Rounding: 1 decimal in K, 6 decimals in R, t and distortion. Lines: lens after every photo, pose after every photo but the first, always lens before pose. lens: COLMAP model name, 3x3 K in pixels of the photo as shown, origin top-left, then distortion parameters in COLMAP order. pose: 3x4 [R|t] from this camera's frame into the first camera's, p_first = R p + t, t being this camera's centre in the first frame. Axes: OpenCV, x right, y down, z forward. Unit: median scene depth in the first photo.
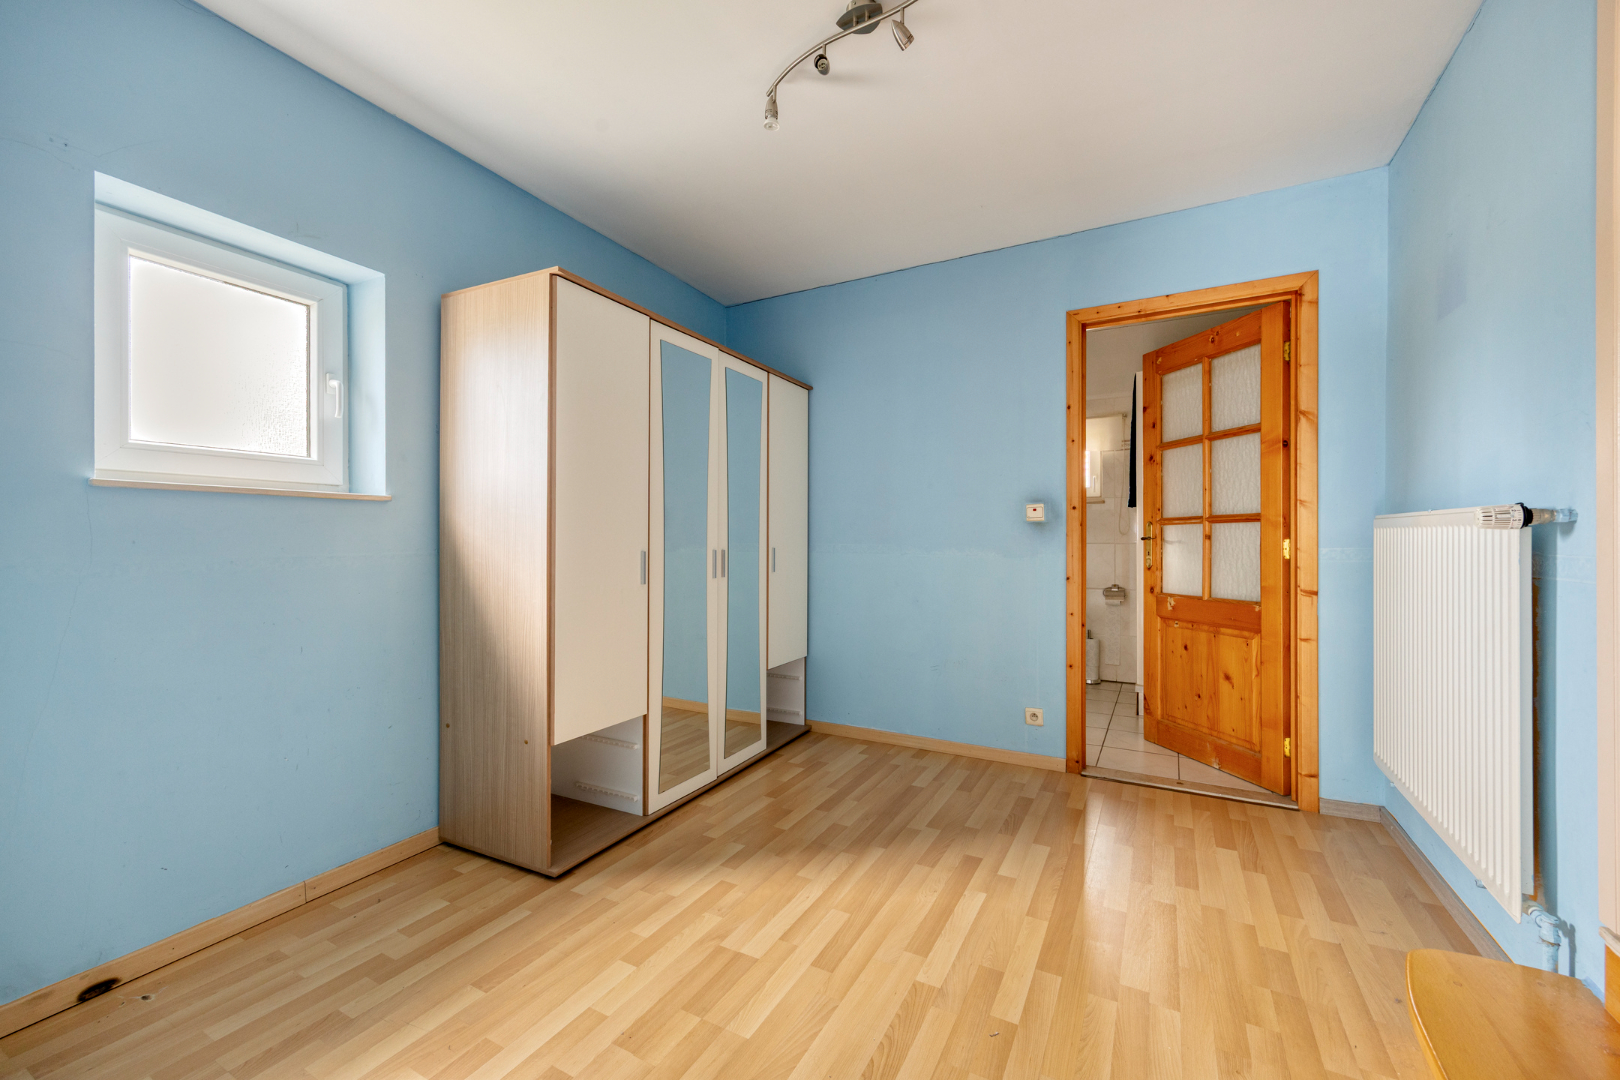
lens RADIAL K [[642.5, 0, 808.7], [0, 642.5, 538.8], [0, 0, 1]] dist [0.002032, 0.000130]
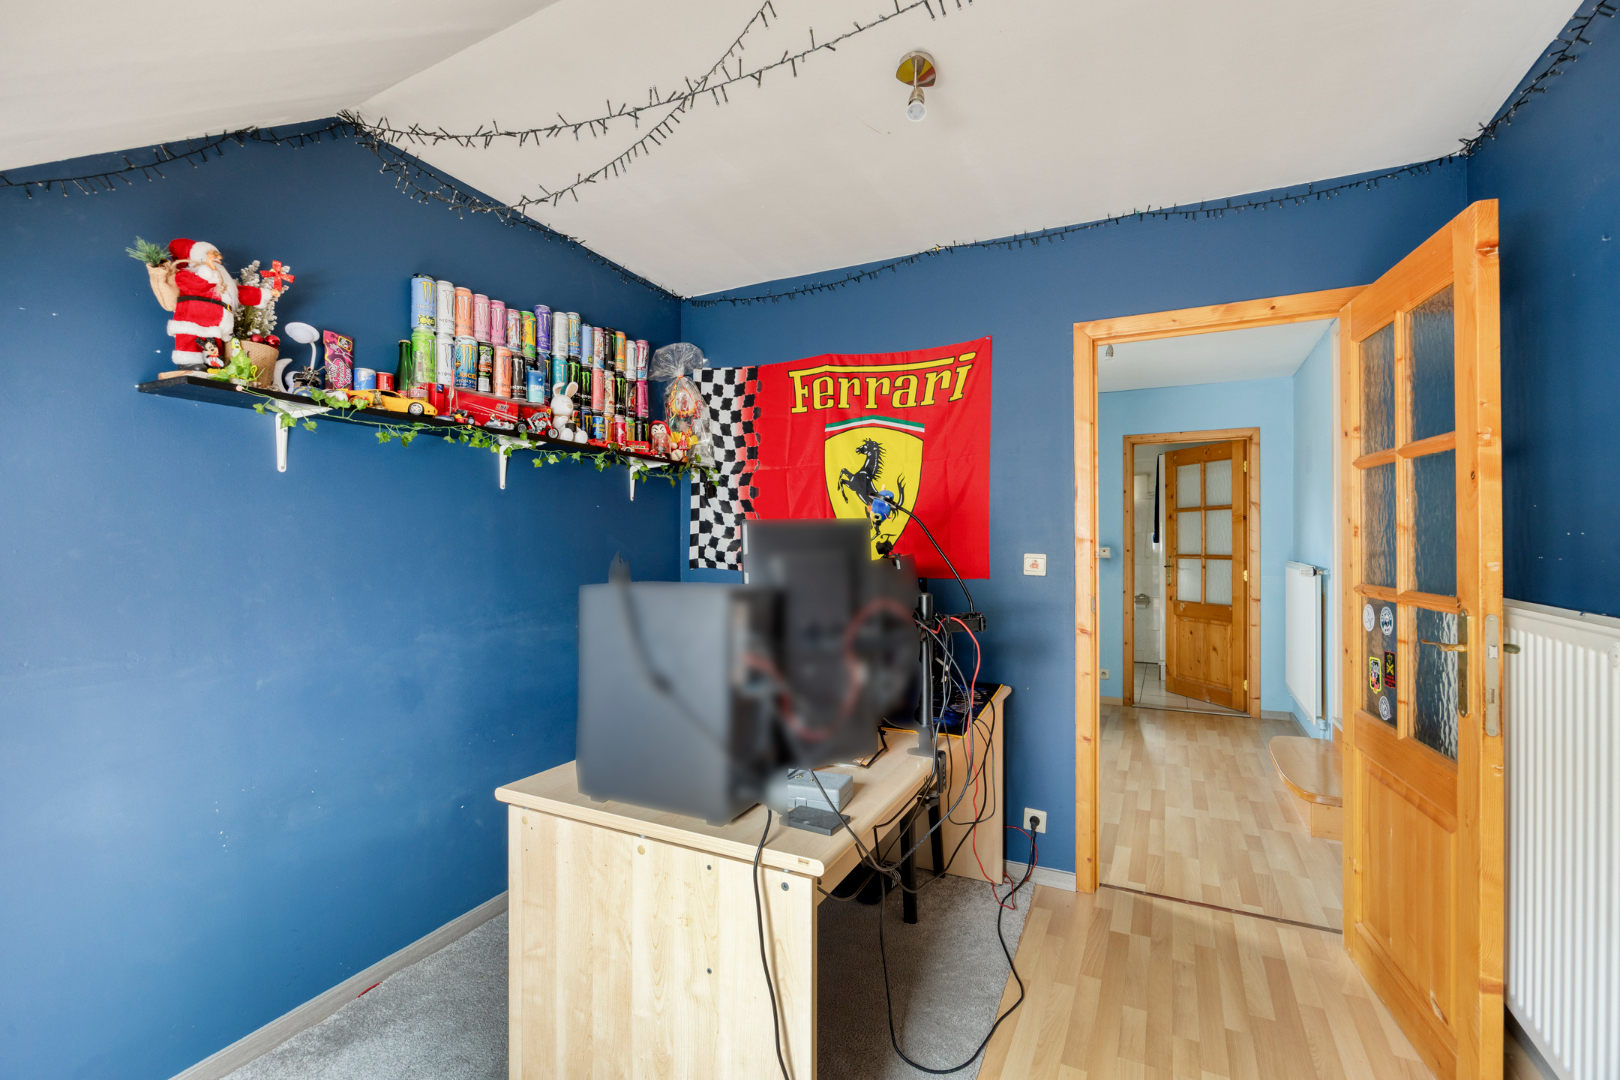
lens RADIAL K [[730.4, 0, 810.5], [0, 730.4, 536.2], [0, 0, 1]] dist [-0.003736, -0.000370]
pose [[0.998633, 0.001515, 0.052246, -0.535351], [-0.001426, 0.999997, -0.001733, -0.082285], [-0.052248, 0.001656, 0.998633, -0.900310]]
